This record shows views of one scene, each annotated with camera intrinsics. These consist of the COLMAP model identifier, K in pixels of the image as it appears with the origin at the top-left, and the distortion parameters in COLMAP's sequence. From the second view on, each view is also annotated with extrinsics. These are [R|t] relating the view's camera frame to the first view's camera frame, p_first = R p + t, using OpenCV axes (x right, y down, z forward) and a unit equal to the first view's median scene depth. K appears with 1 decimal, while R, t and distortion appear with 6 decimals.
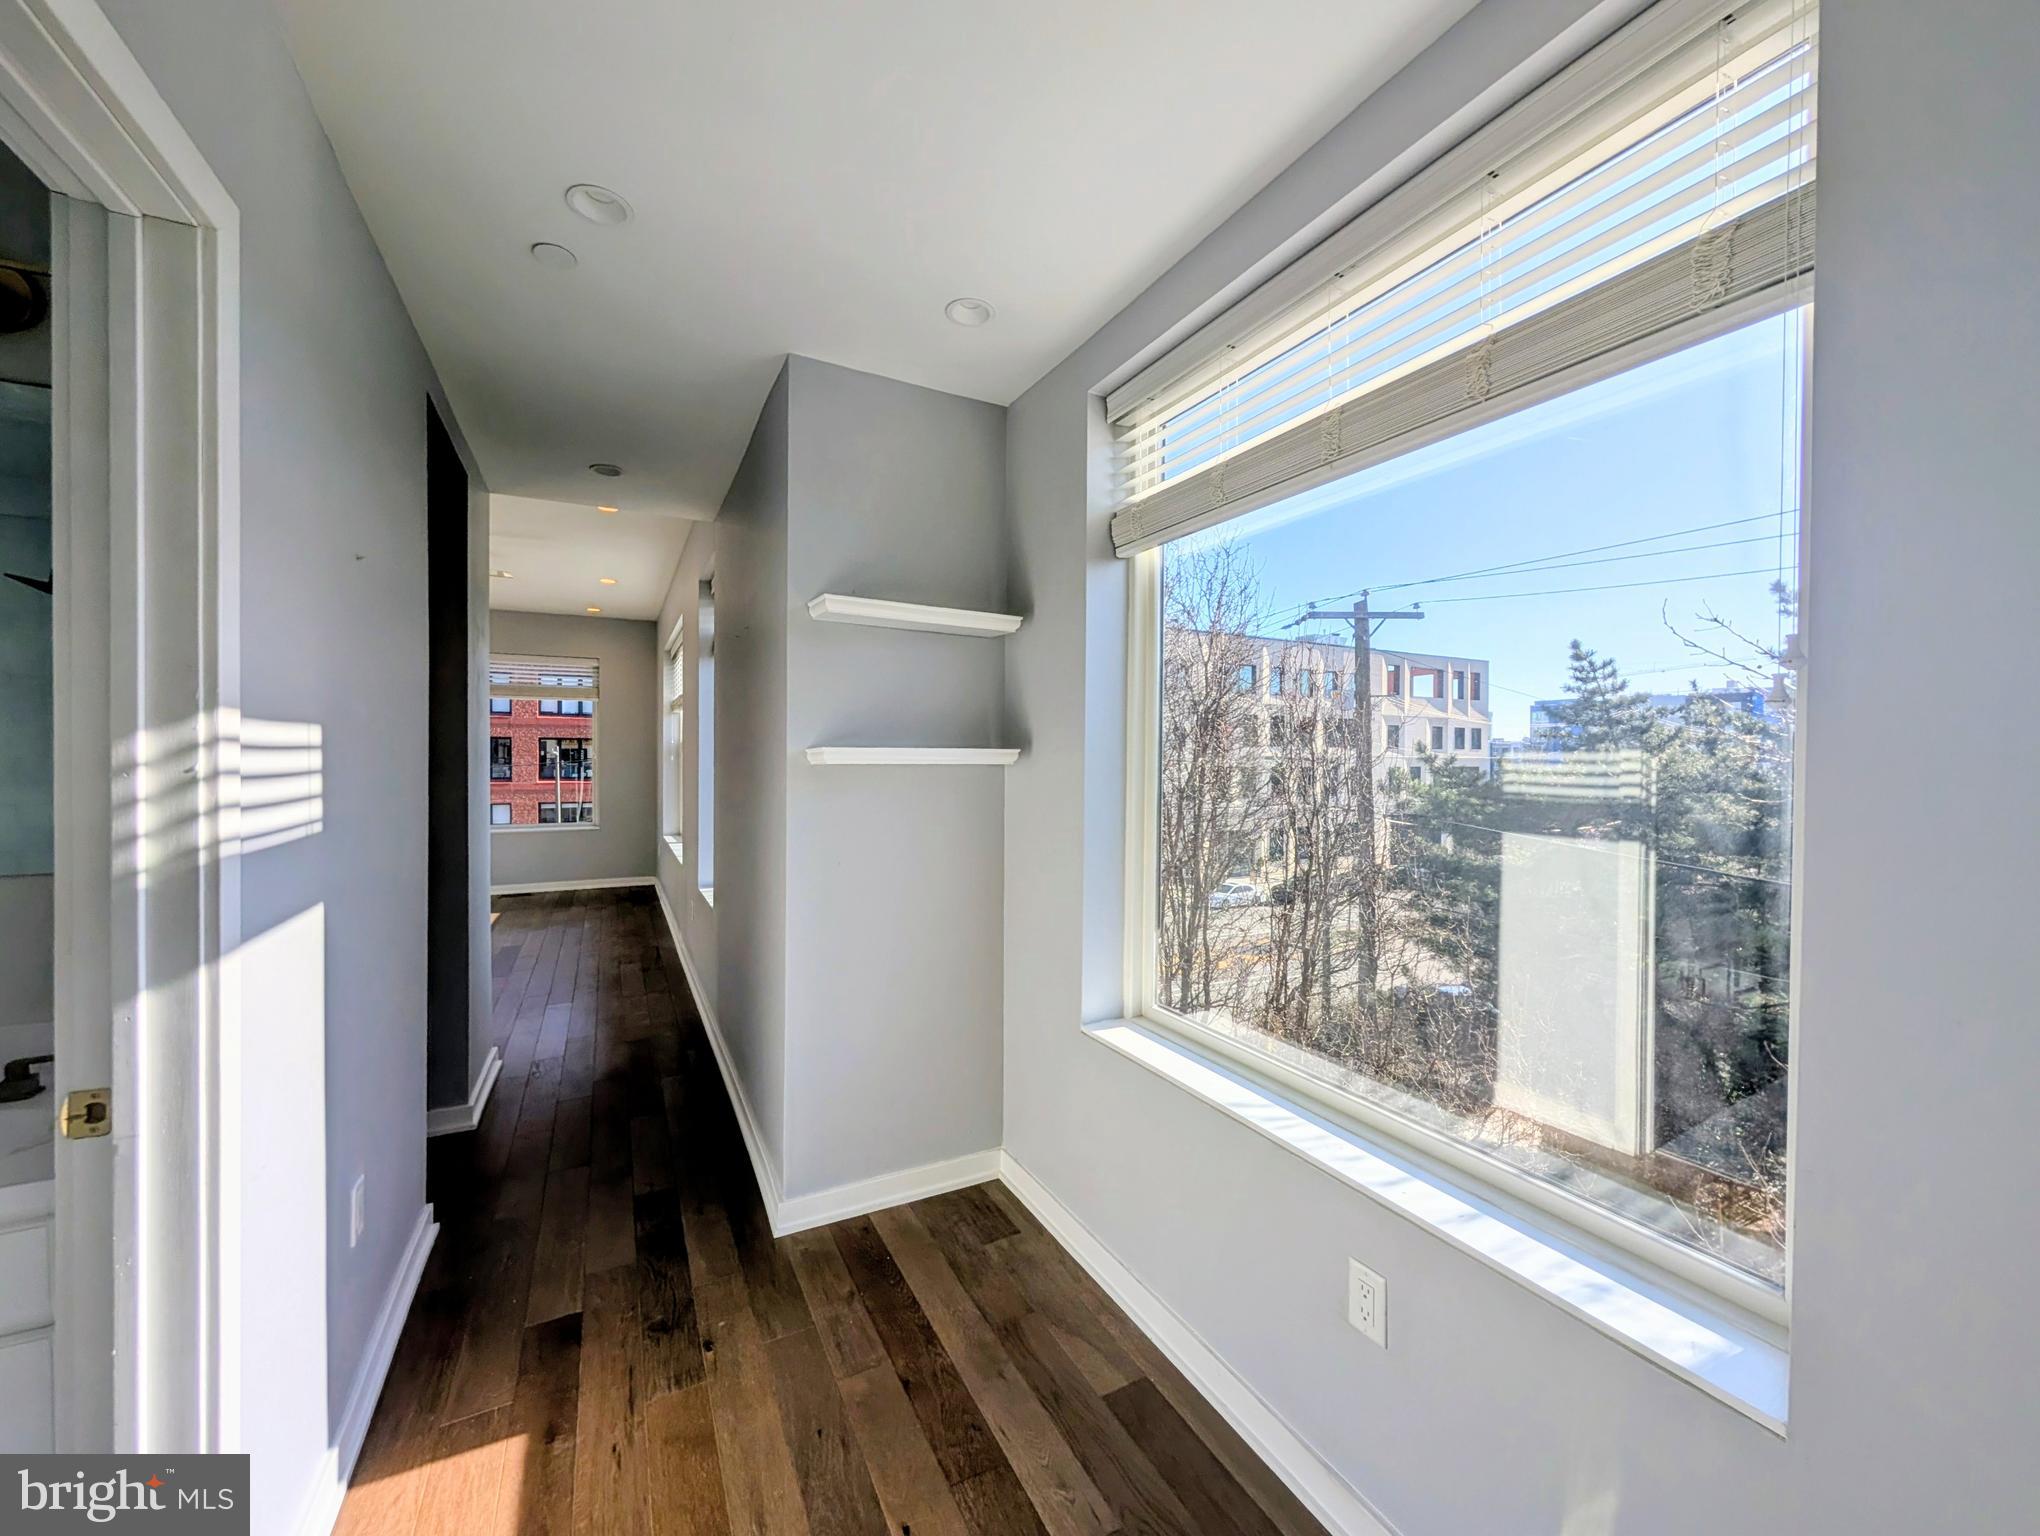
lens RADIAL K [[780.7, 0, 1021.6], [0, 780.7, 765.6], [0, 0, 1]] dist [-0.008085, -0.000223]
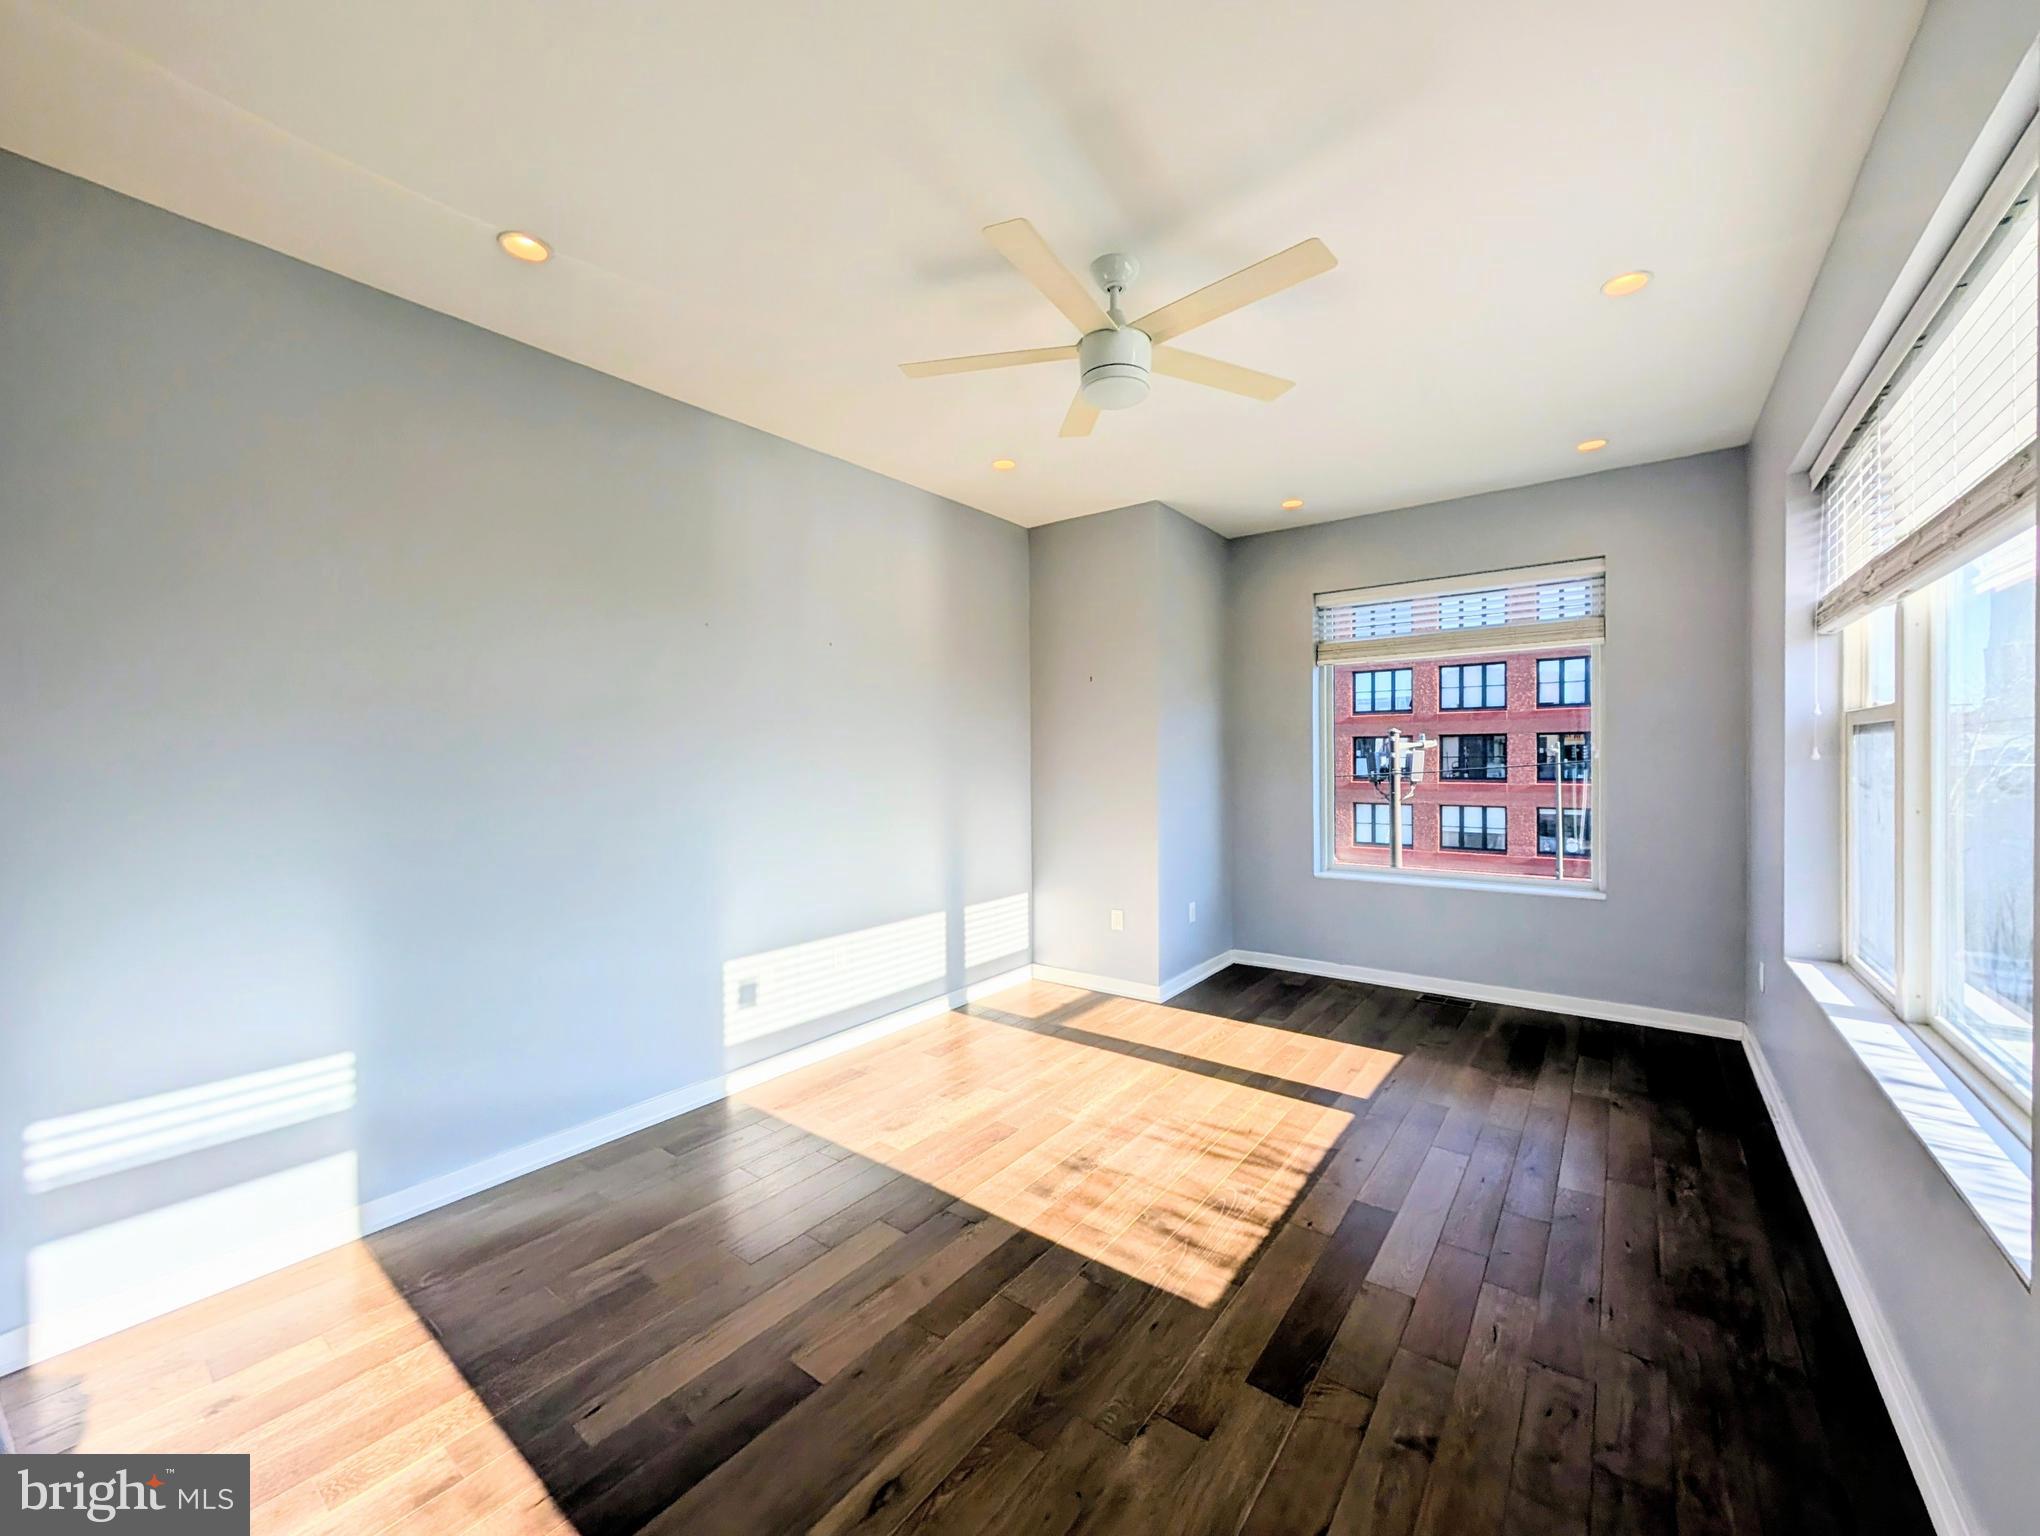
lens RADIAL K [[780.7, 0, 1022.9], [0, 780.7, 762.3], [0, 0, 1]] dist [-0.008085, -0.000223]
pose [[0.411020, -0.001975, -0.911624, -0.060332], [0.000290, 0.999998, -0.002036, -0.001231], [0.911626, 0.000573, 0.411020, 0.113674]]
